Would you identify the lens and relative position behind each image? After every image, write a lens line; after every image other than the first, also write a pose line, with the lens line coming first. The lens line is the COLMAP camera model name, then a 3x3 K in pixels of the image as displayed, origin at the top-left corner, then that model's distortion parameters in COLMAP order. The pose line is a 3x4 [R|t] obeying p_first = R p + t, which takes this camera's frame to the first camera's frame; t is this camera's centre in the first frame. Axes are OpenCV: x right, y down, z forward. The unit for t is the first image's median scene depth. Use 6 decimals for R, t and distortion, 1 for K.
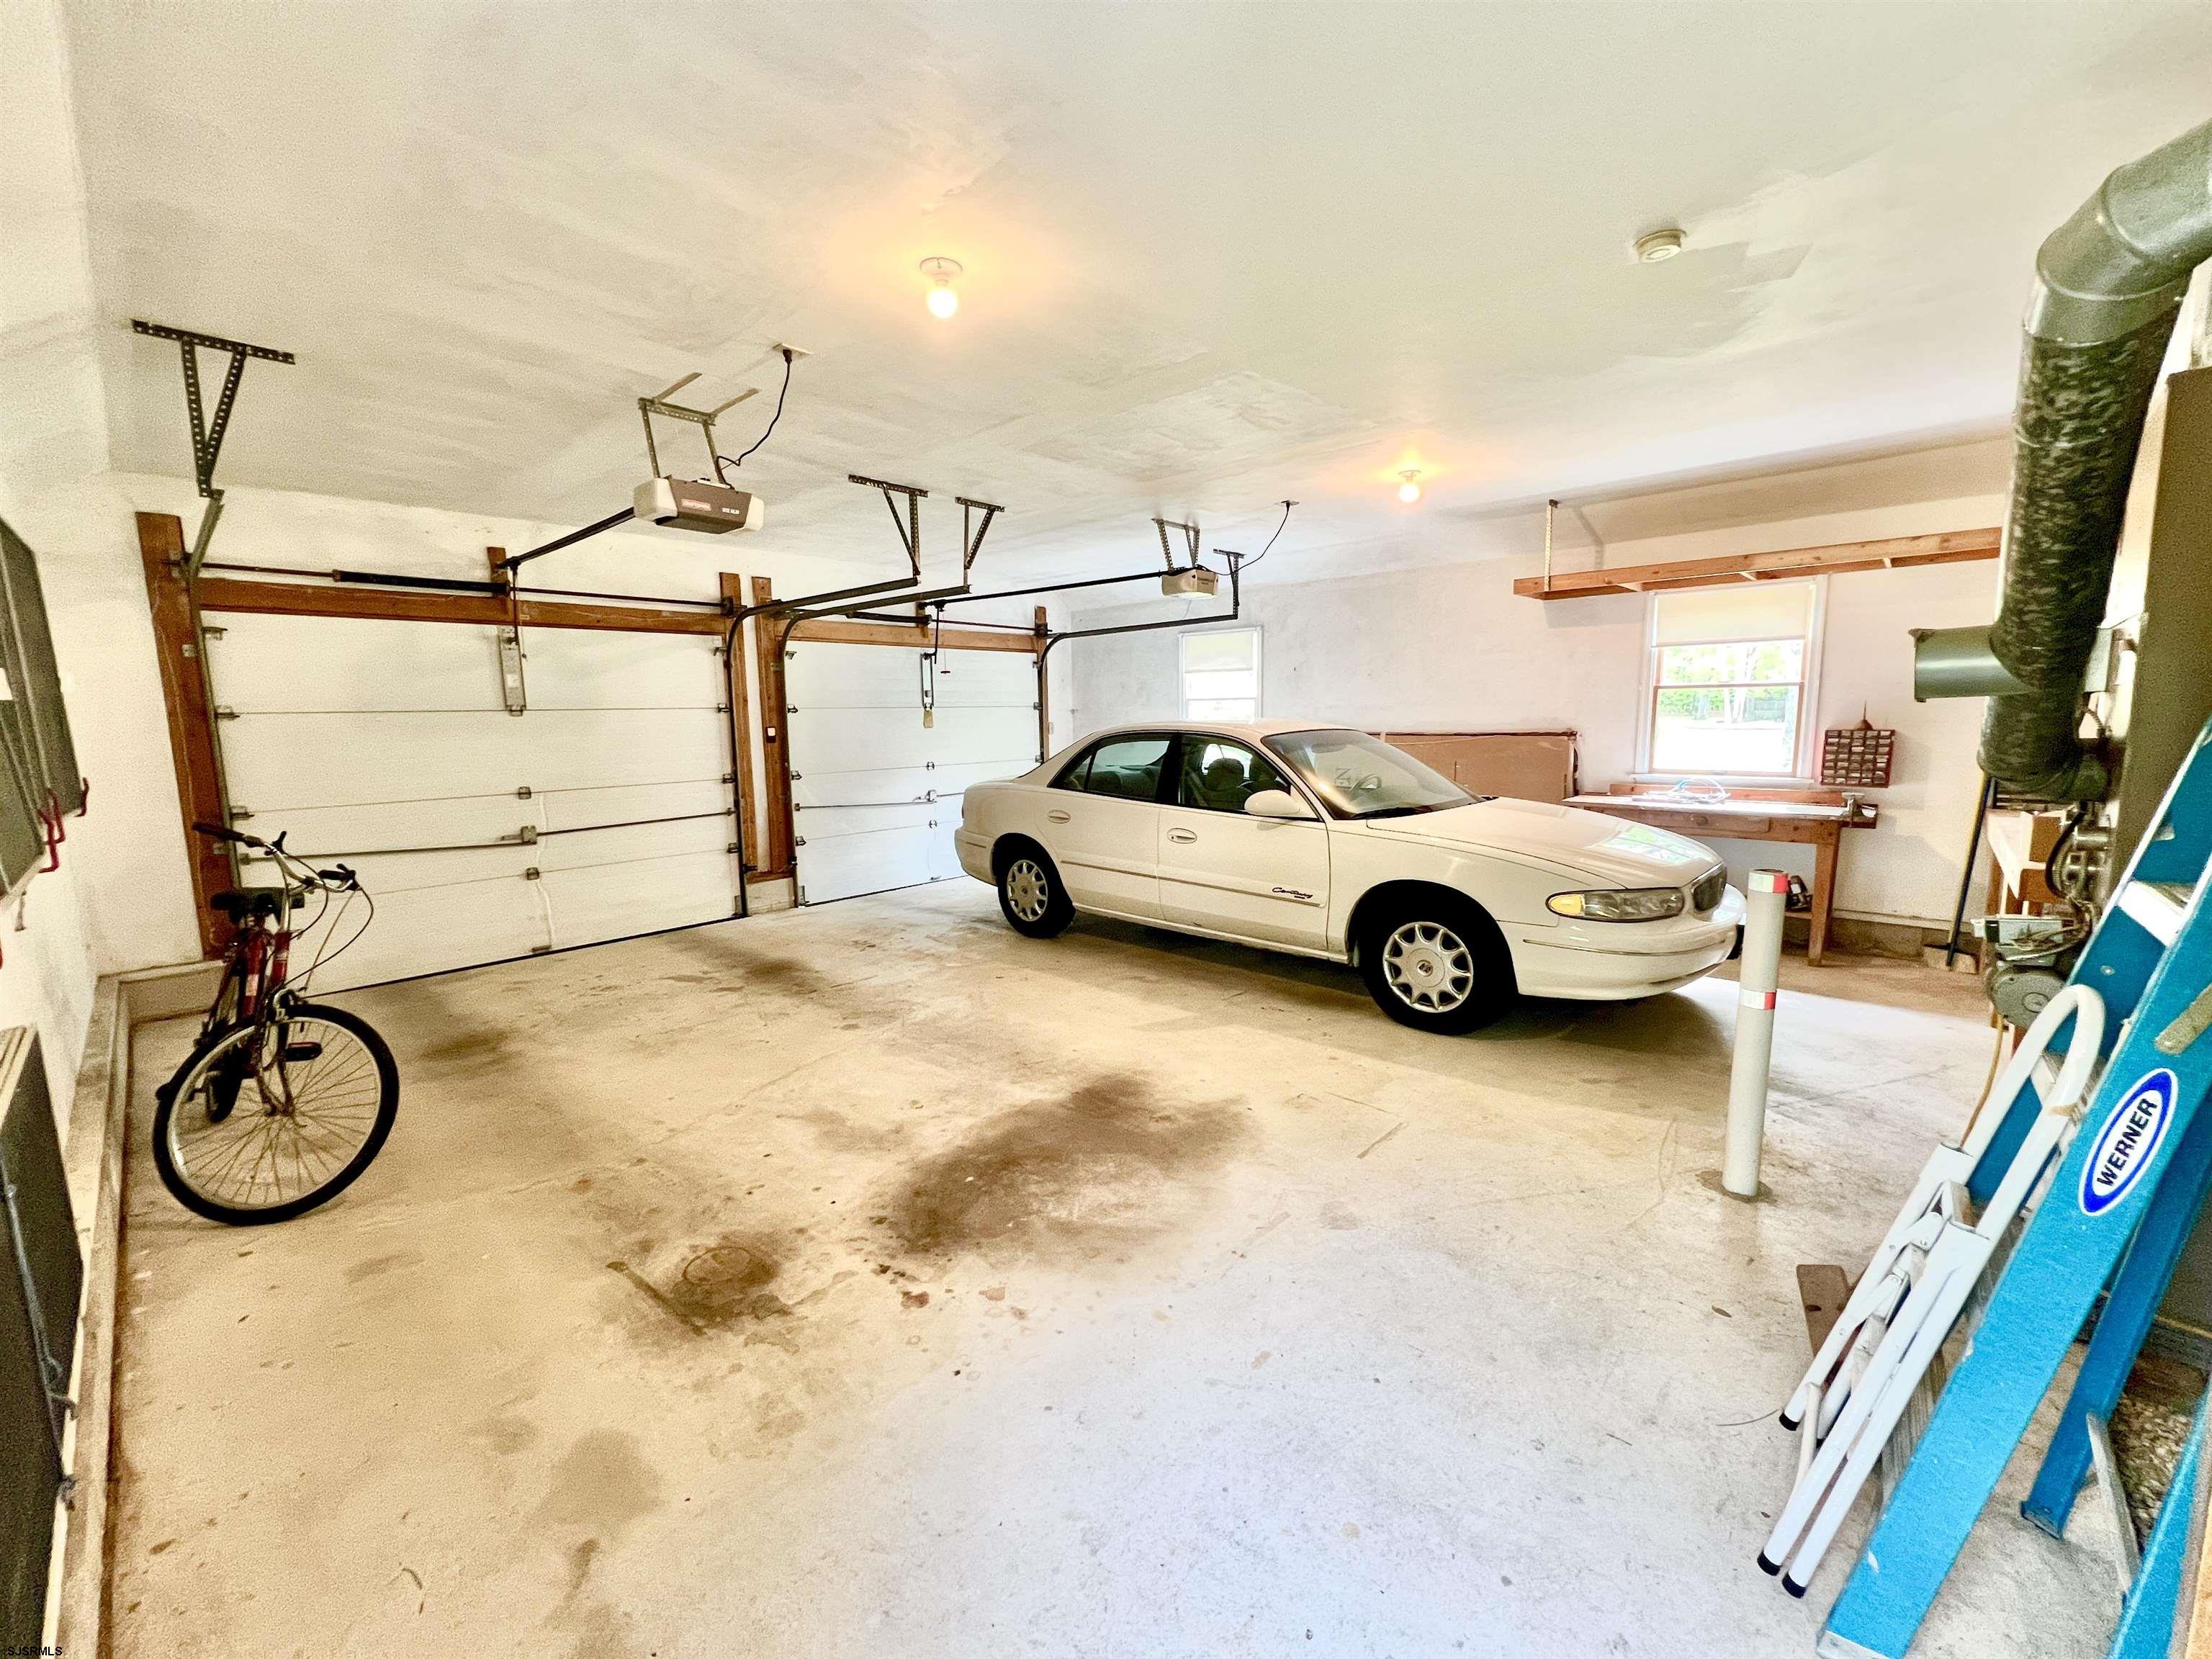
lens RADIAL K [[875.7, 0, 1106.0], [0, 875.7, 829.5], [0, 0, 1]] dist [-0.001877, -0.000210]
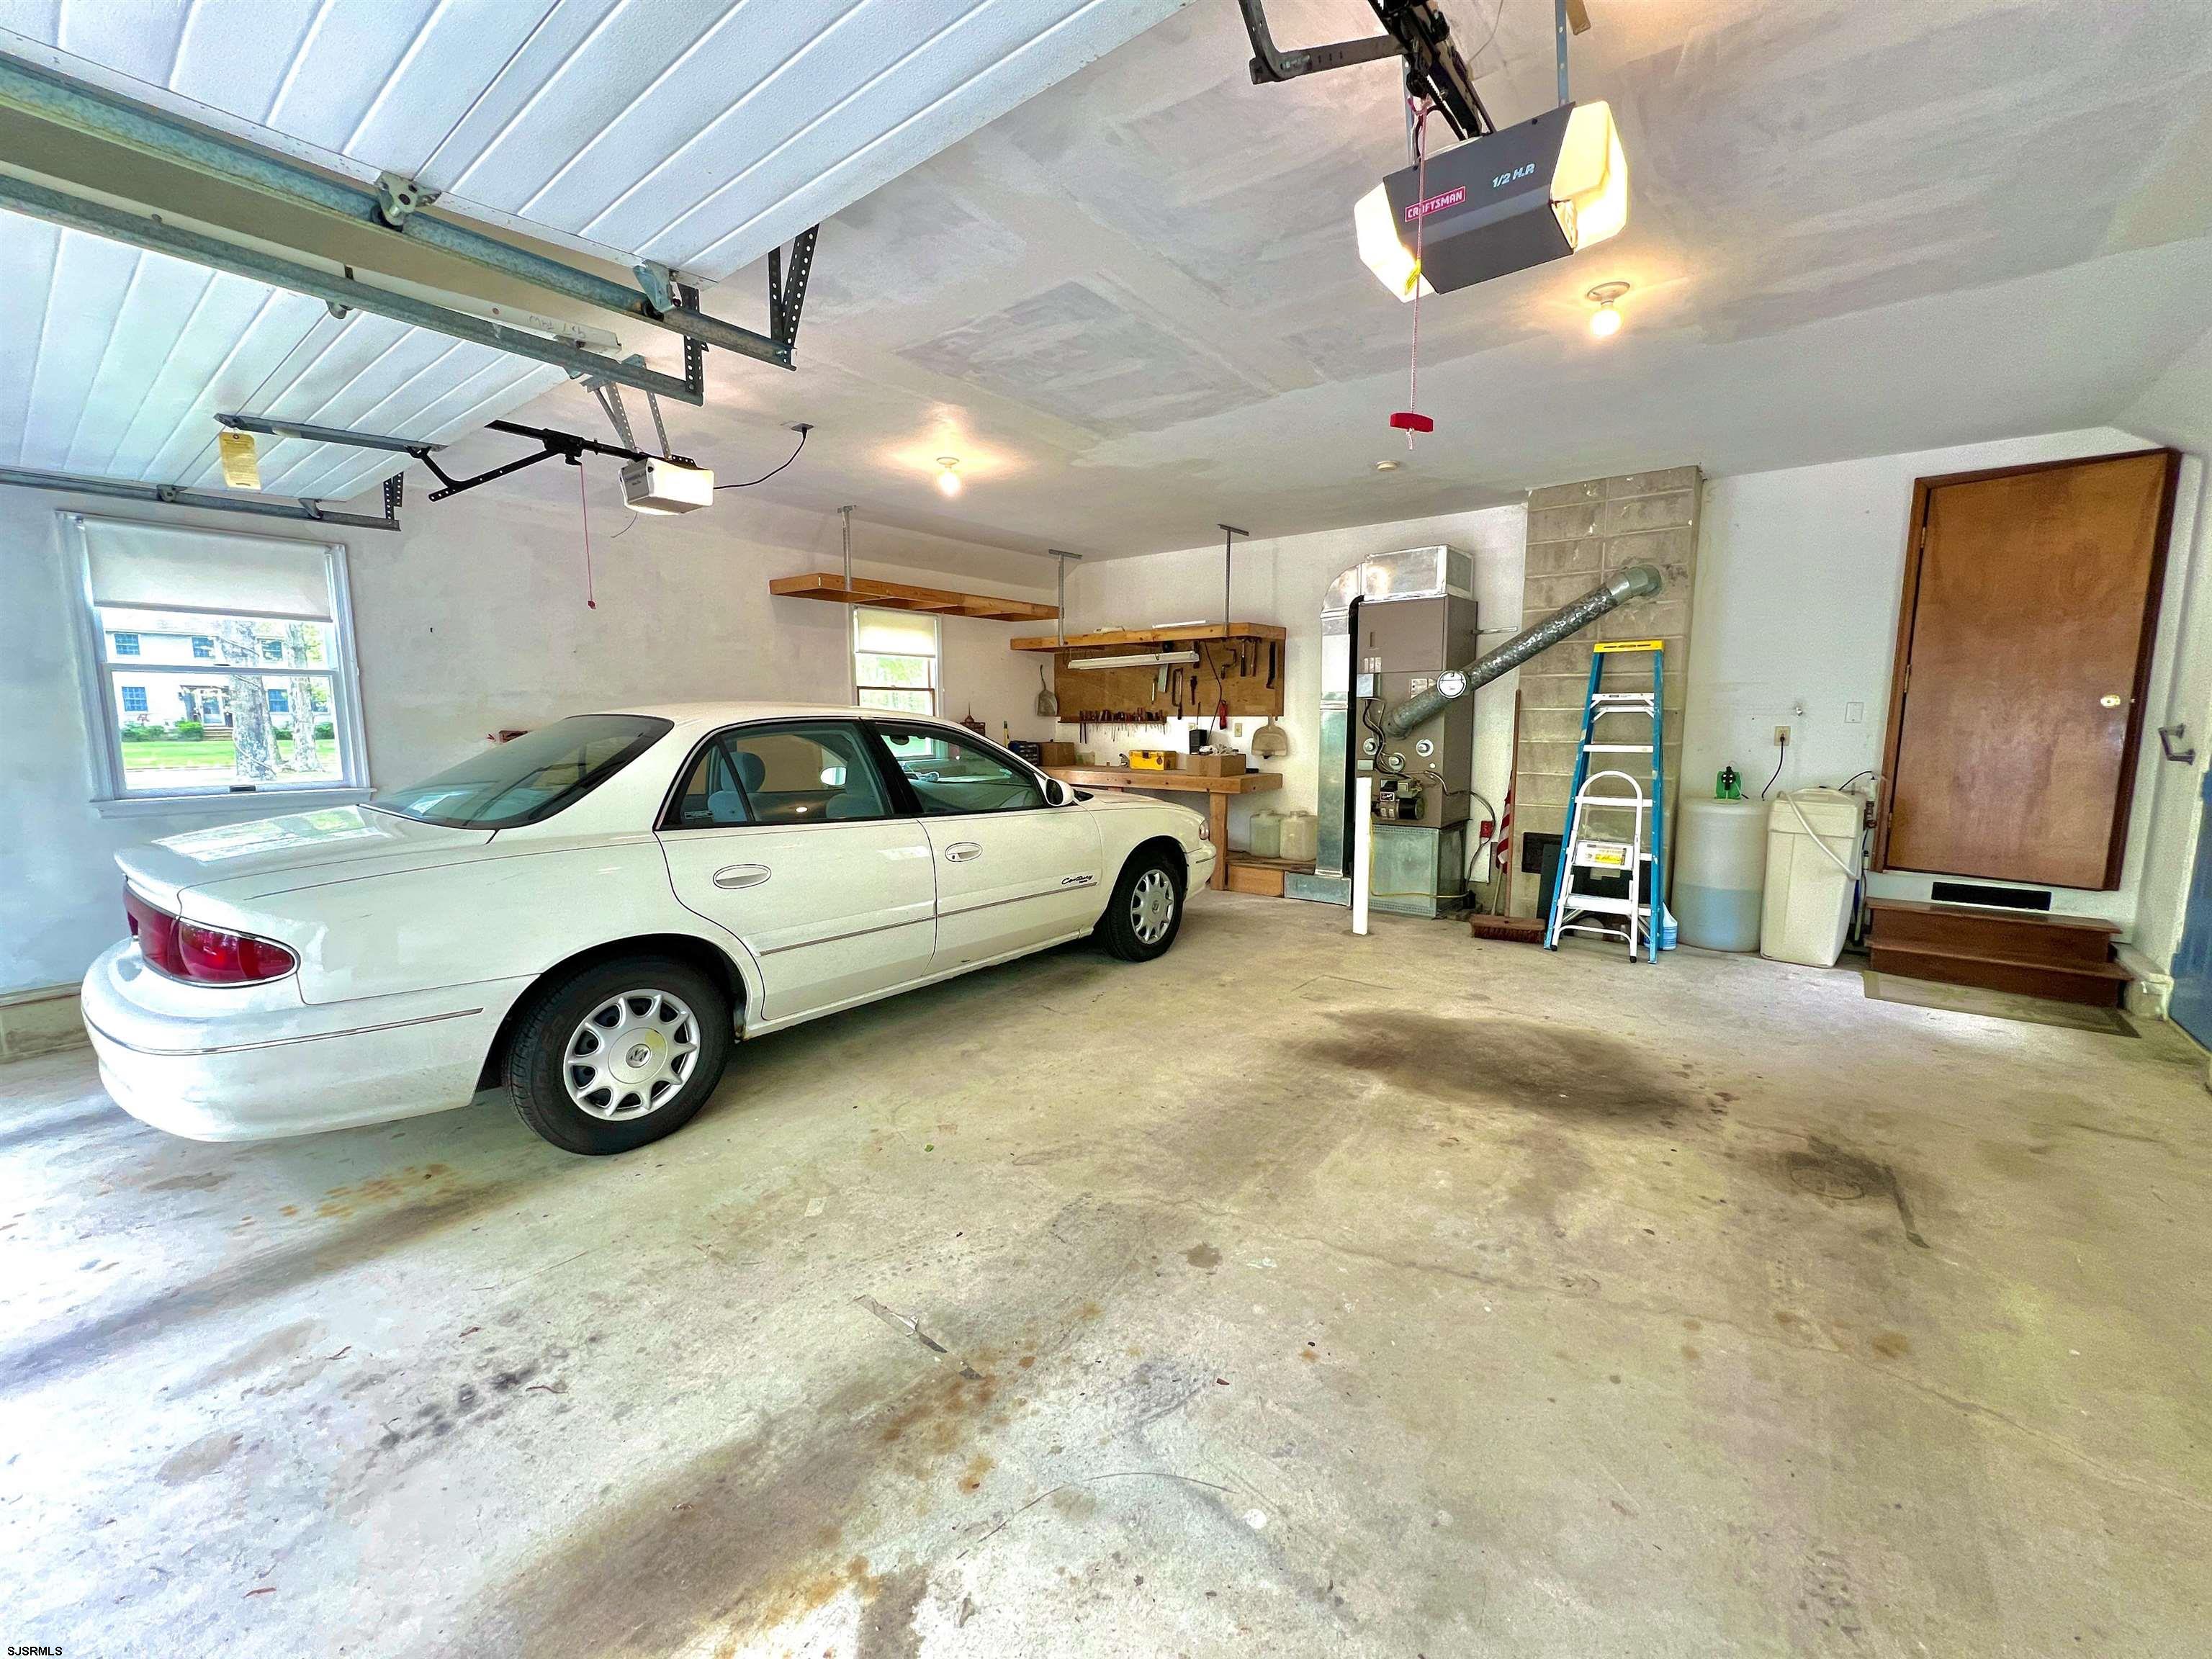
lens RADIAL K [[875.7, 0, 1106.0], [0, 875.7, 829.5], [0, 0, 1]] dist [-0.001877, -0.000210]
pose [[-0.068450, -0.113034, 0.991231, -0.849370], [0.136959, 0.983089, 0.121563, -0.109782], [-0.988209, 0.144079, -0.051812, 1.133943]]
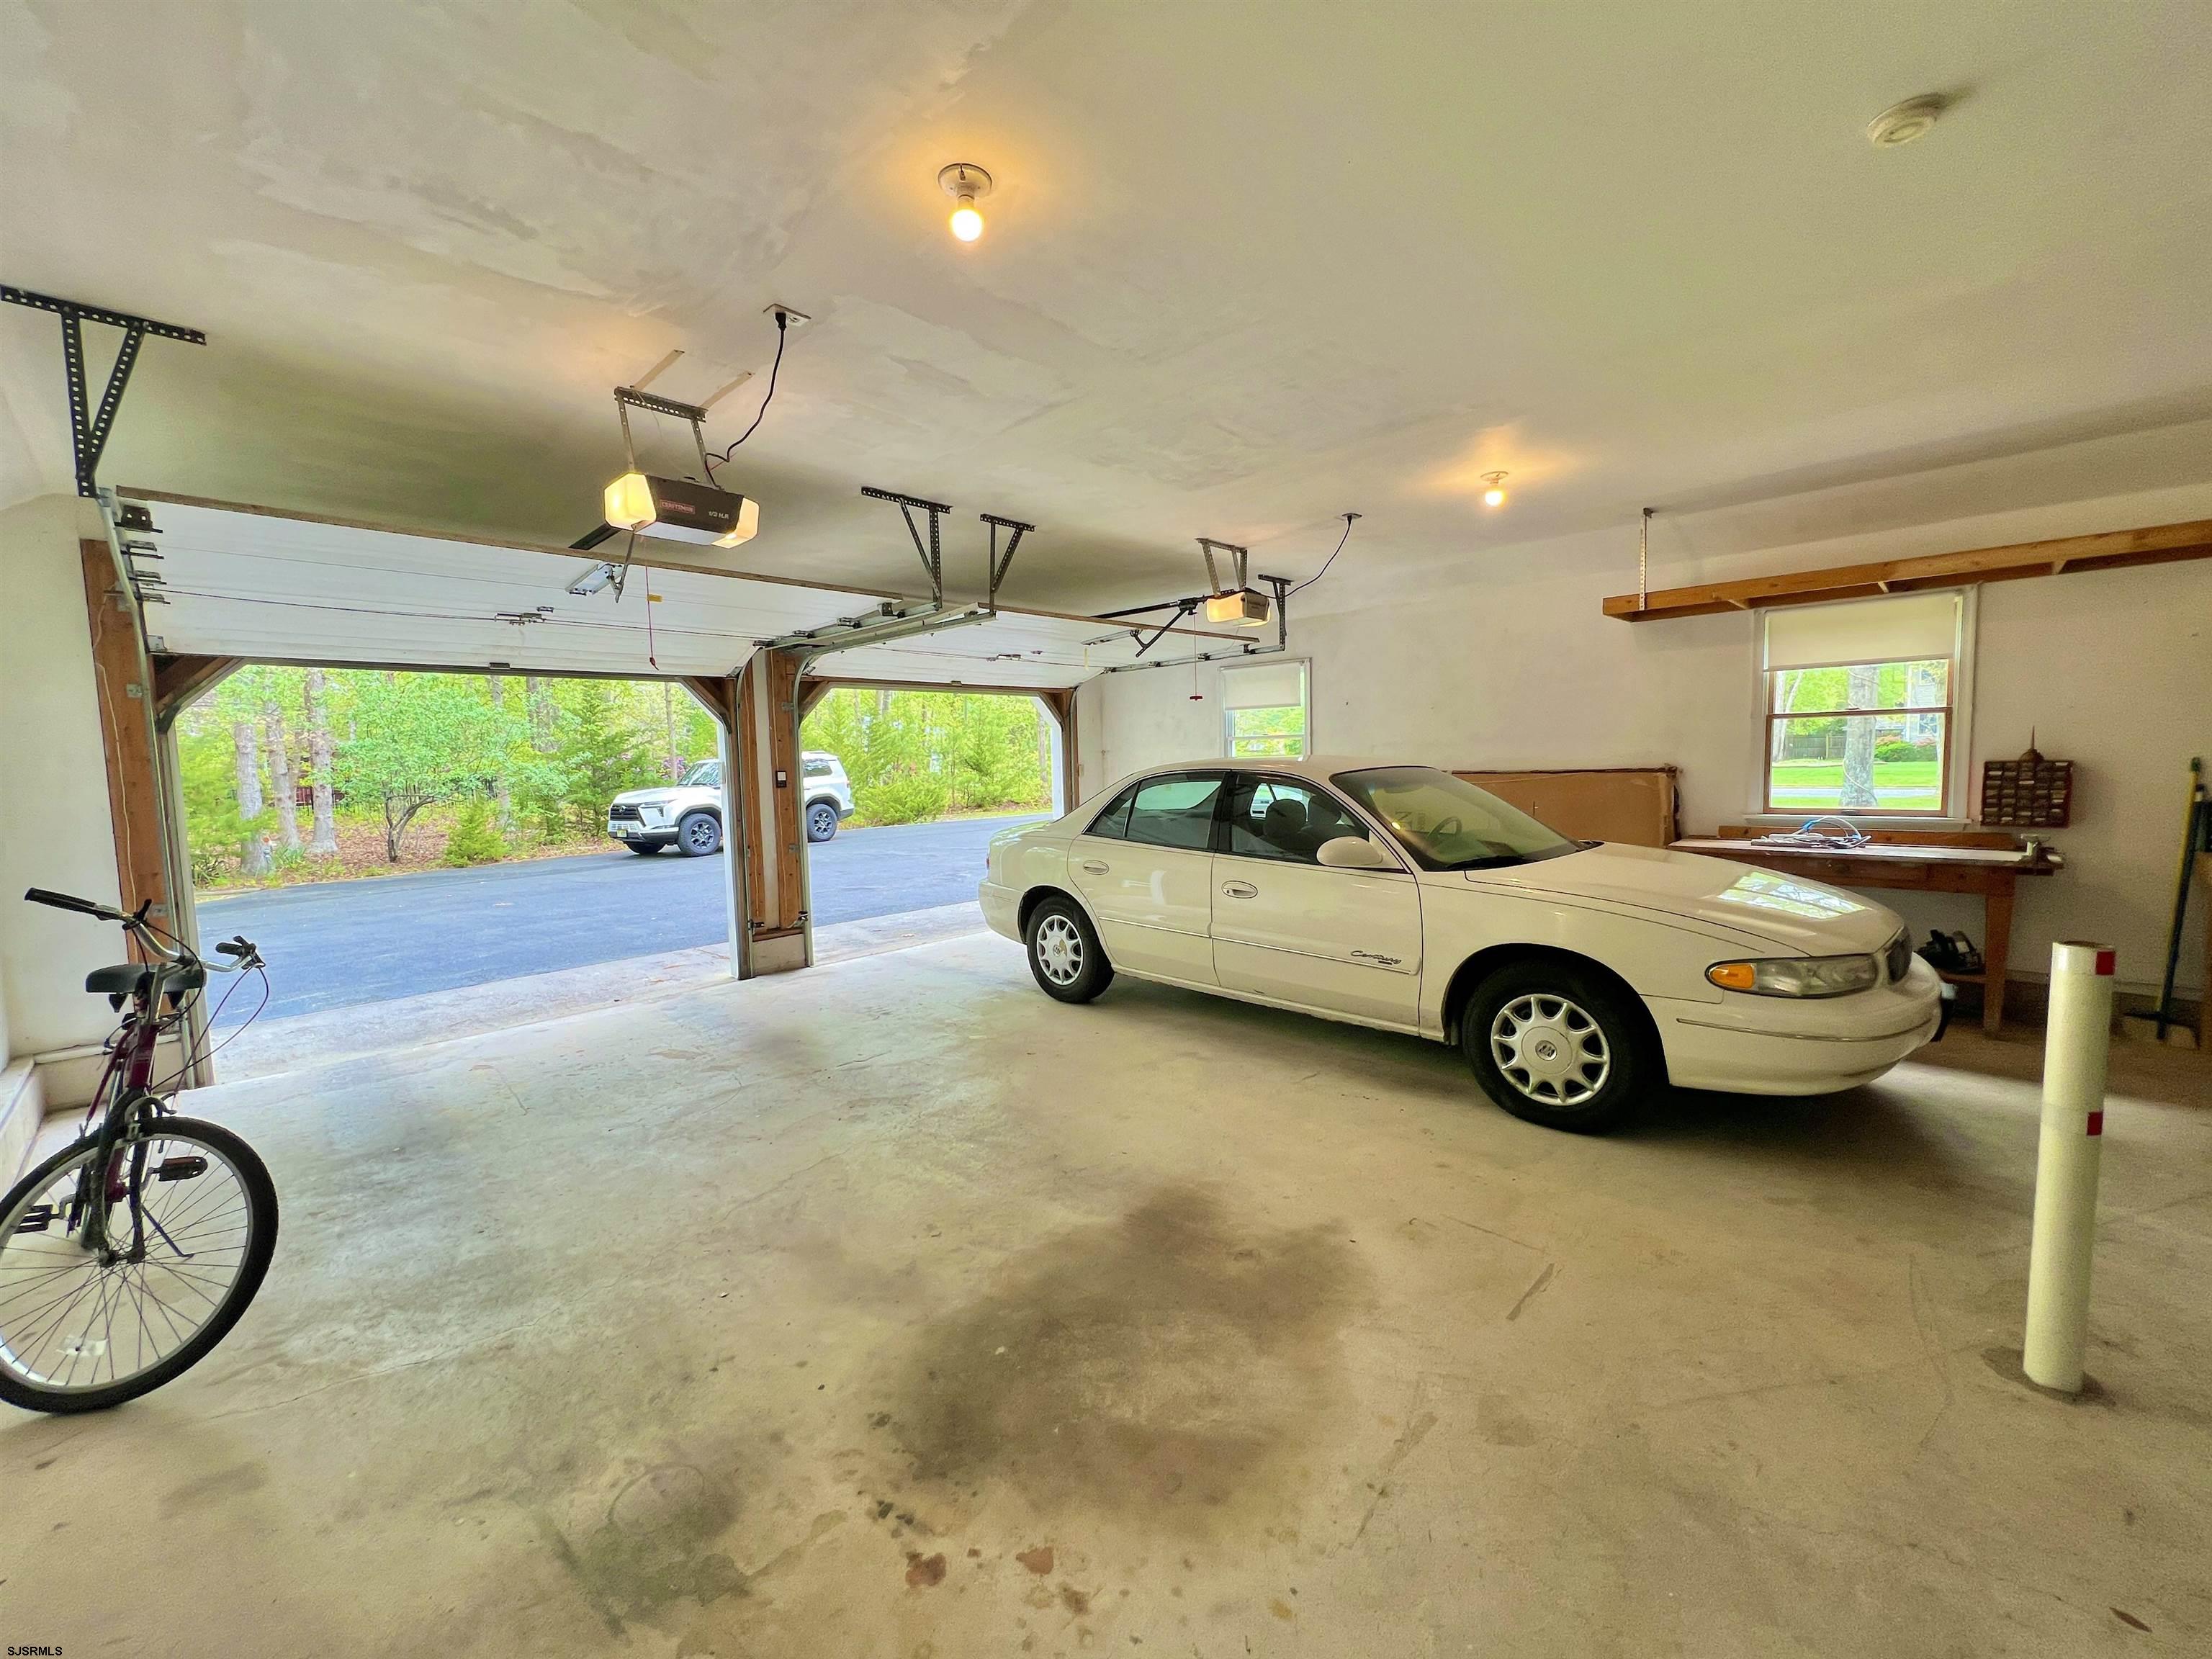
lens RADIAL K [[875.7, 0, 1106.0], [0, 875.7, 829.5], [0, 0, 1]] dist [-0.001877, -0.000210]
pose [[0.999650, -0.007684, -0.025306, -0.029142], [0.006391, 0.998689, -0.050787, -0.011073], [0.025663, 0.050607, 0.998389, 0.154819]]
